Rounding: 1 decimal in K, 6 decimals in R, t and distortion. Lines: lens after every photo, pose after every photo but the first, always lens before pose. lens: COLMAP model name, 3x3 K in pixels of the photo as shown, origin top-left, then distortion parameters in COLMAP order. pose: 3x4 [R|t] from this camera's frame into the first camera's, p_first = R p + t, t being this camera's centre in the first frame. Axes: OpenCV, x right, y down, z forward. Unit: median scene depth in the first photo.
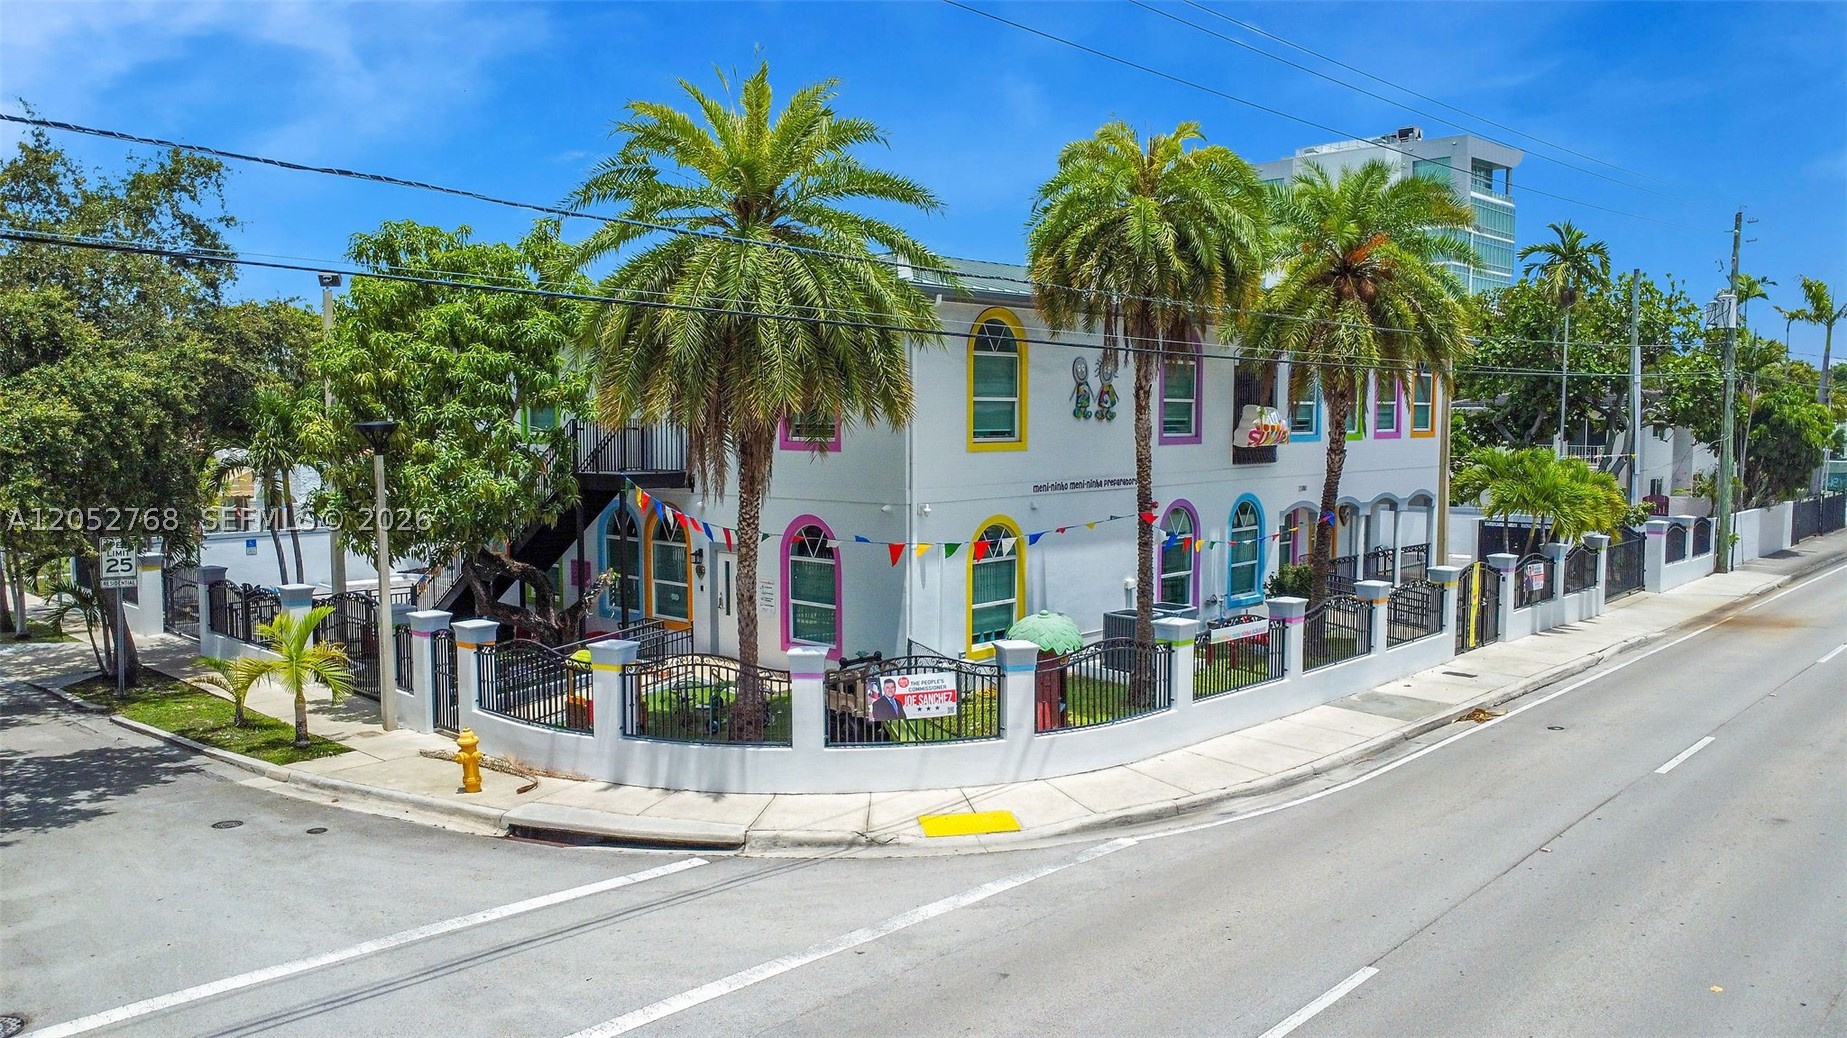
lens RADIAL K [[1338.3, 0, 923.5], [0, 1338.3, 519.0], [0, 0, 1]] dist [0.003158, 0.001196]
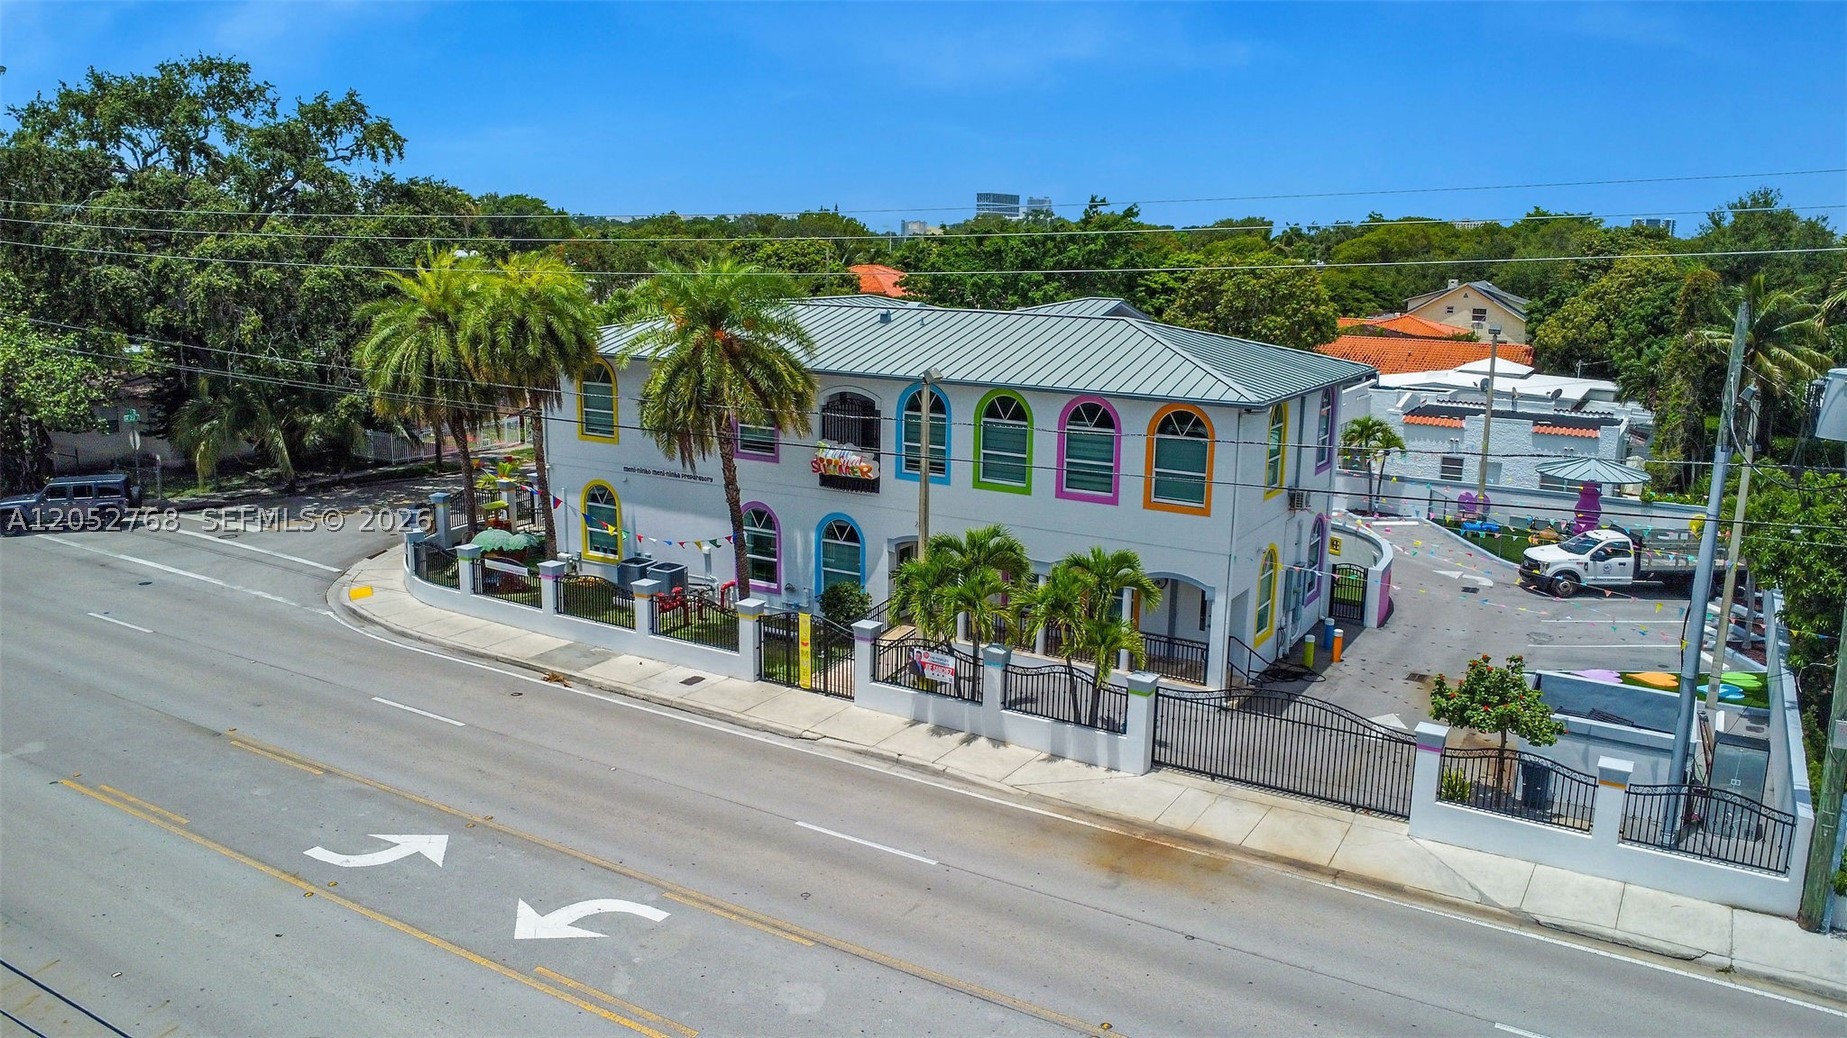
lens RADIAL K [[1338.3, 0, 923.5], [0, 1338.3, 519.0], [0, 0, 1]] dist [0.003158, 0.001196]
pose [[0.202811, 0.184027, -0.961770, 1.676256], [-0.106696, 0.980487, 0.165109, -0.262432], [0.973388, 0.069131, 0.218488, 0.998094]]
